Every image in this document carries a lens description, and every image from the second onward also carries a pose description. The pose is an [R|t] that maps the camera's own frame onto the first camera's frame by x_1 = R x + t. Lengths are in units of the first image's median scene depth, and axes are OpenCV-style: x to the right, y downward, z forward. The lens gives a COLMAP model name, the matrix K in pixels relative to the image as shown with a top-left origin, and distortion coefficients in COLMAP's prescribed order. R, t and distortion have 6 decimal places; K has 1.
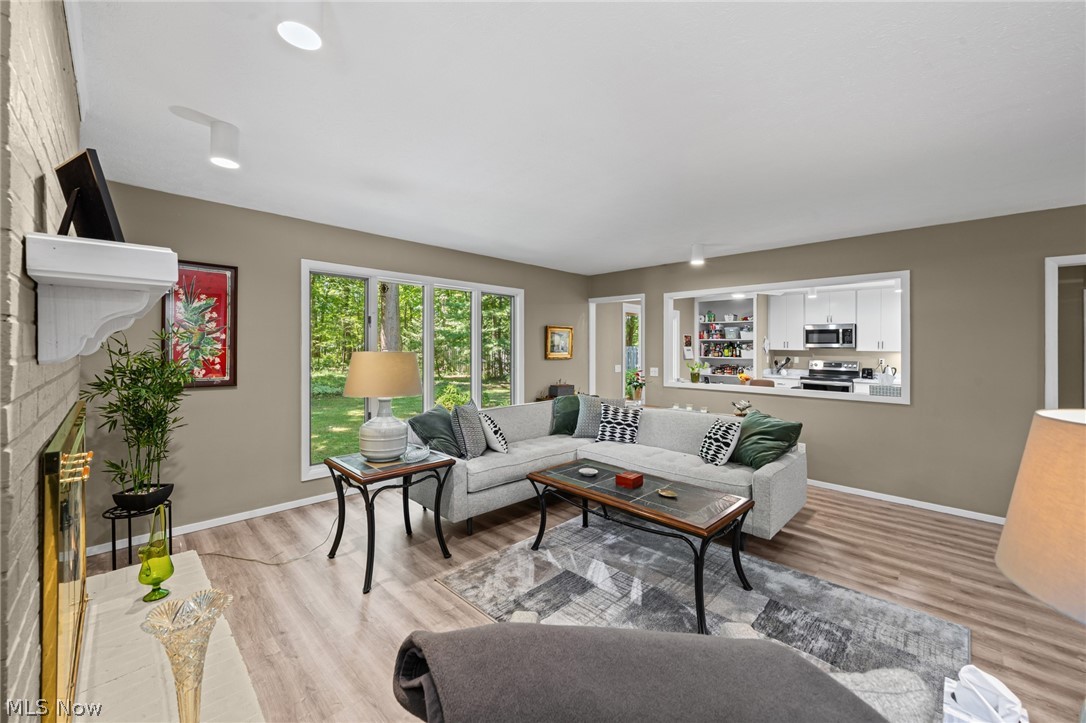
lens RADIAL K [[424.9, 0, 543.5], [0, 424.9, 347.6], [0, 0, 1]] dist [-0.002635, -0.000162]
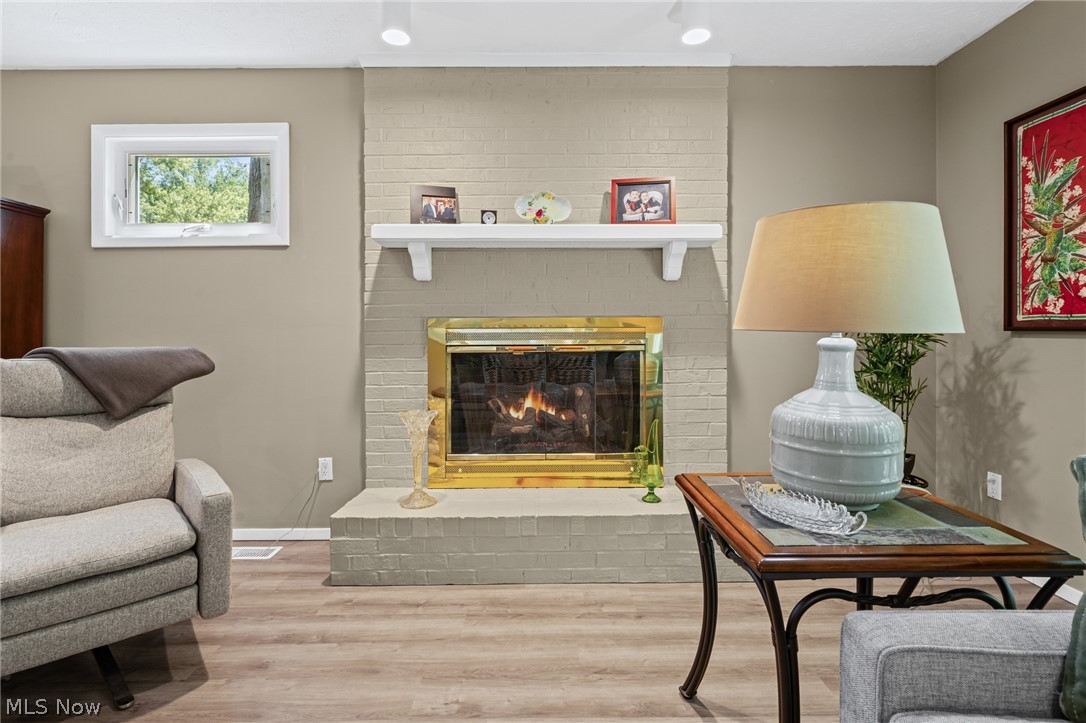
lens RADIAL K [[524.1, 0, 535.9], [0, 524.1, 337.7], [0, 0, 1]] dist [-0.004217, -0.000560]
pose [[-0.705516, -0.005801, -0.708671, 0.054412], [-0.004267, 0.999983, -0.003938, 0.044850], [0.708682, 0.000246, -0.705528, 0.418968]]
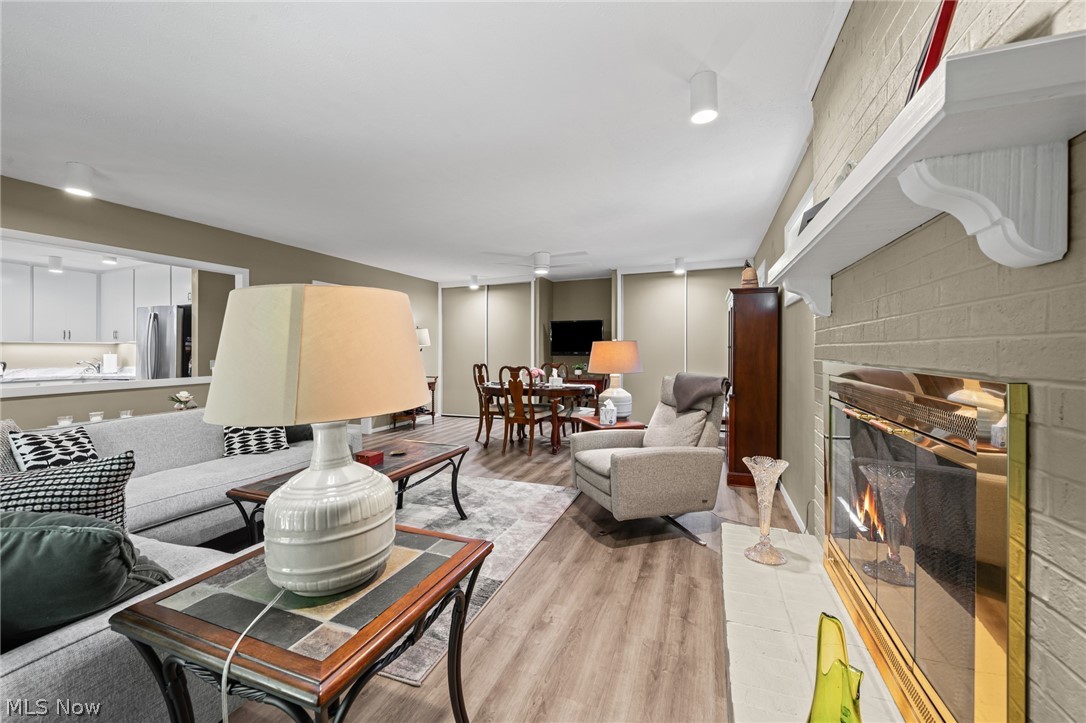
lens RADIAL K [[424.9, 0, 540.5], [0, 424.9, 345.9], [0, 0, 1]] dist [-0.002635, -0.000162]
pose [[-0.401728, -0.007241, 0.915731, -0.286956], [-0.002261, 0.999974, 0.006915, 0.022132], [-0.915756, 0.000708, -0.401733, 0.361289]]
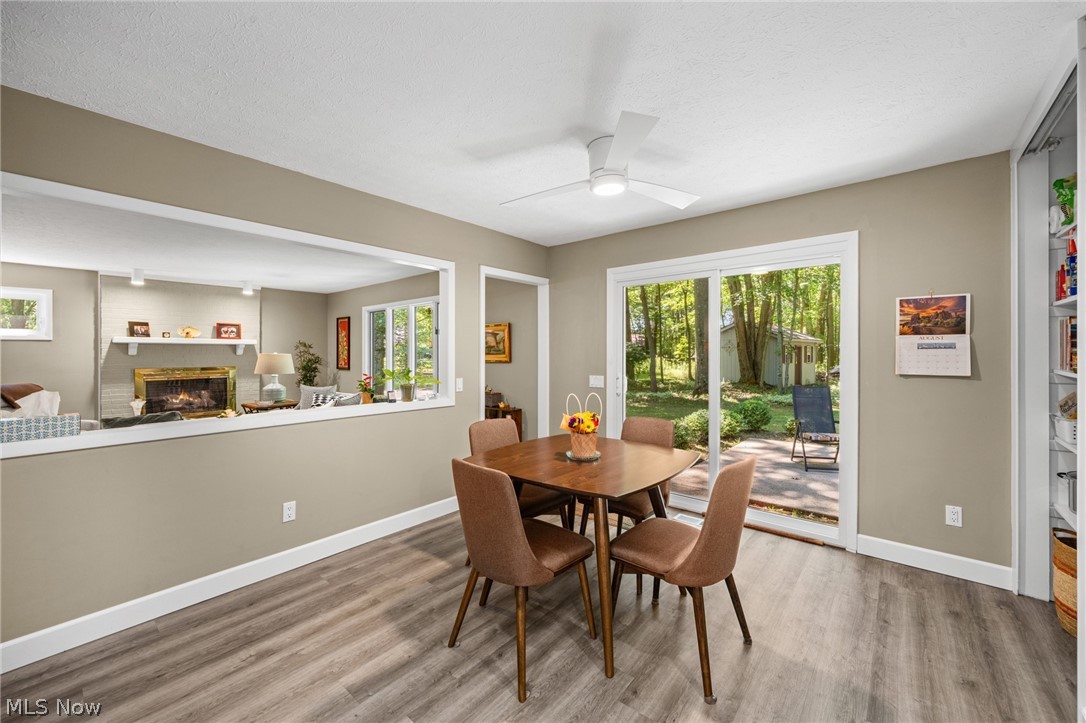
lens RADIAL K [[424.9, 0, 544.4], [0, 424.9, 350.0], [0, 0, 1]] dist [-0.002635, -0.000162]
pose [[0.084768, -0.018489, -0.996229, 0.702456], [0.005317, 0.999822, -0.018103, 0.013704], [0.996387, -0.003763, 0.084851, 0.809498]]
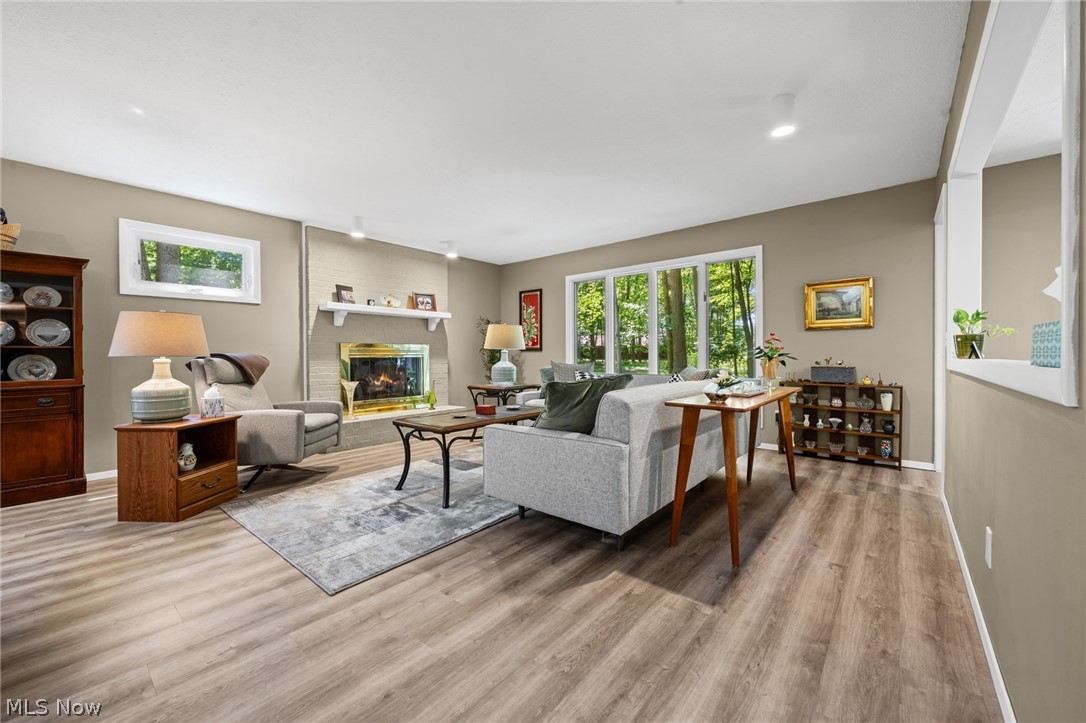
lens RADIAL K [[424.9, 0, 548.1], [0, 424.9, 358.5], [0, 0, 1]] dist [-0.002635, -0.000162]
pose [[0.083952, -0.002617, -0.996466, 0.528200], [0.004773, 0.999986, -0.002225, 0.057432], [0.996458, -0.004569, 0.083964, 0.382276]]
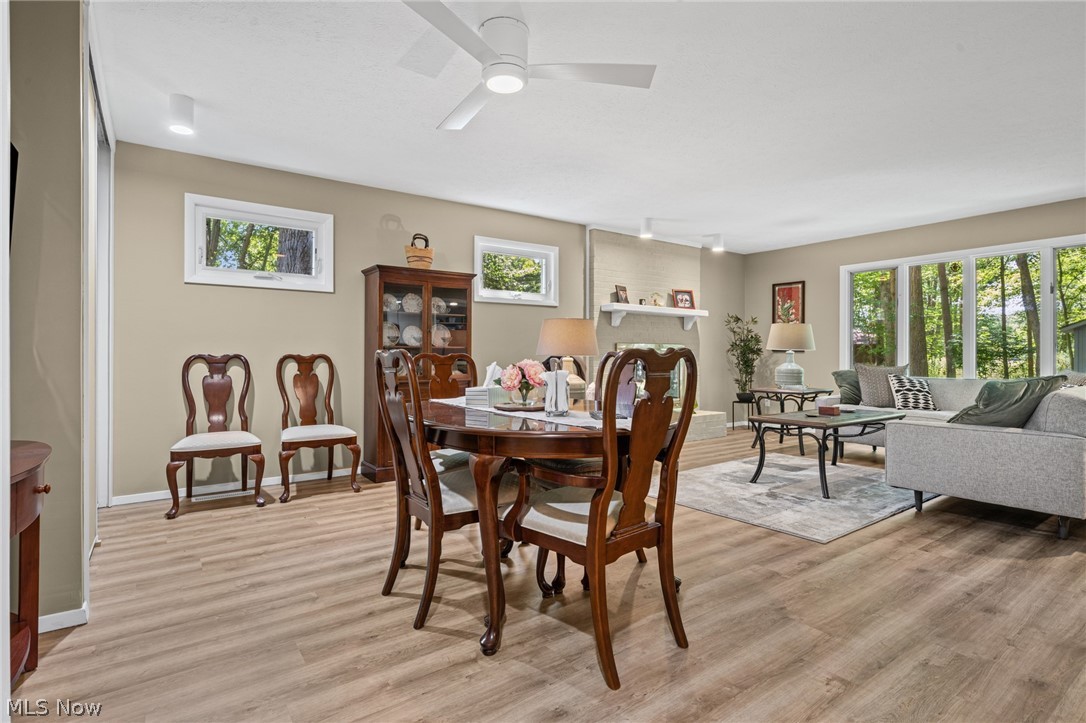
lens RADIAL K [[550.1, 0, 551.7], [0, 550.1, 356.7], [0, 0, 1]] dist [0.014313, -0.001697]
pose [[-0.149625, -0.009787, -0.988694, 0.700515], [-0.003631, 0.999950, -0.009348, 0.059484], [0.988736, 0.002192, -0.149653, 0.149032]]
